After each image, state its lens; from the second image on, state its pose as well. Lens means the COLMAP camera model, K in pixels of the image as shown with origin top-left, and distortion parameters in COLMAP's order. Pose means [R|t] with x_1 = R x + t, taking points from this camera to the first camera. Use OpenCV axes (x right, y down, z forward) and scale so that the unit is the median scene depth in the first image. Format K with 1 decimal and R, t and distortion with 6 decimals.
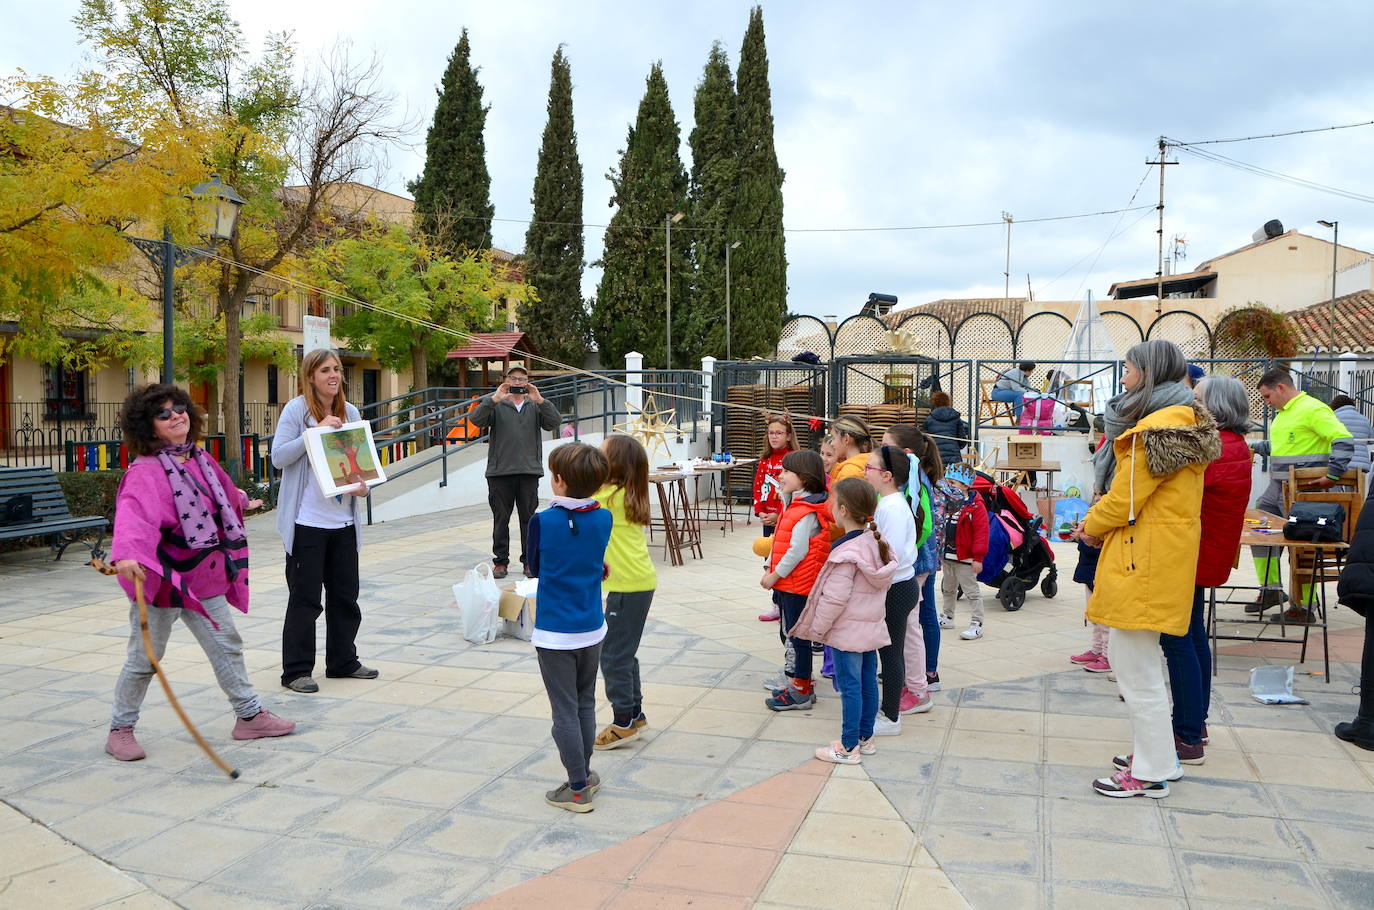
lens RADIAL K [[1141.7, 0, 687.0], [0, 1141.7, 455.0], [0, 0, 1]] dist [-0.079642, 0.110475]
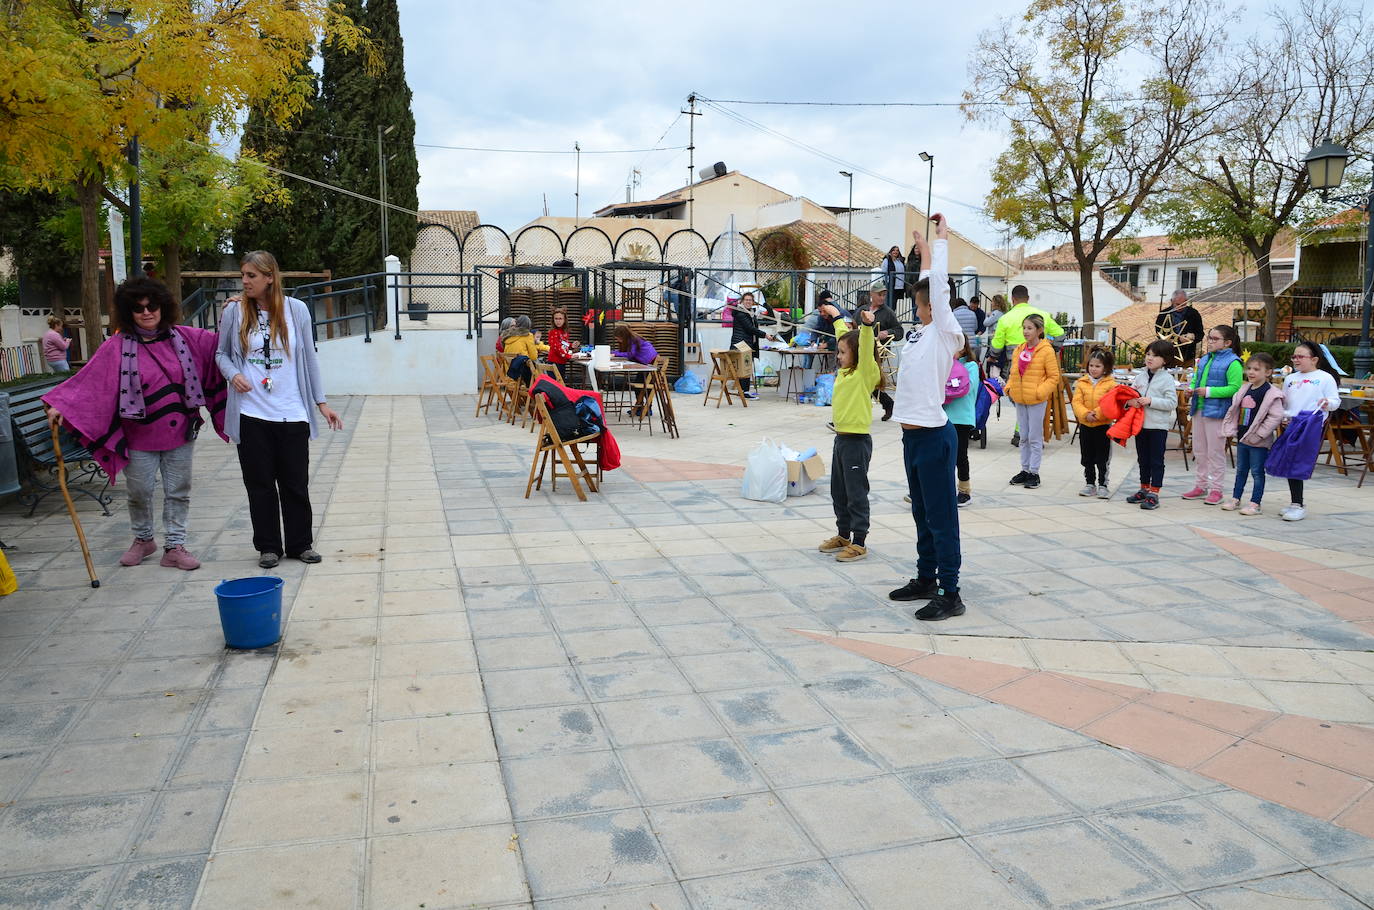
lens RADIAL K [[987.5, 0, 687.0], [0, 987.5, 455.0], [0, 0, 1]] dist [-0.120652, 0.100783]
pose [[0.846180, -0.079276, 0.526968, -0.243015], [0.020973, 0.993061, 0.115716, -0.002775], [-0.532485, -0.086865, 0.841971, 0.047527]]
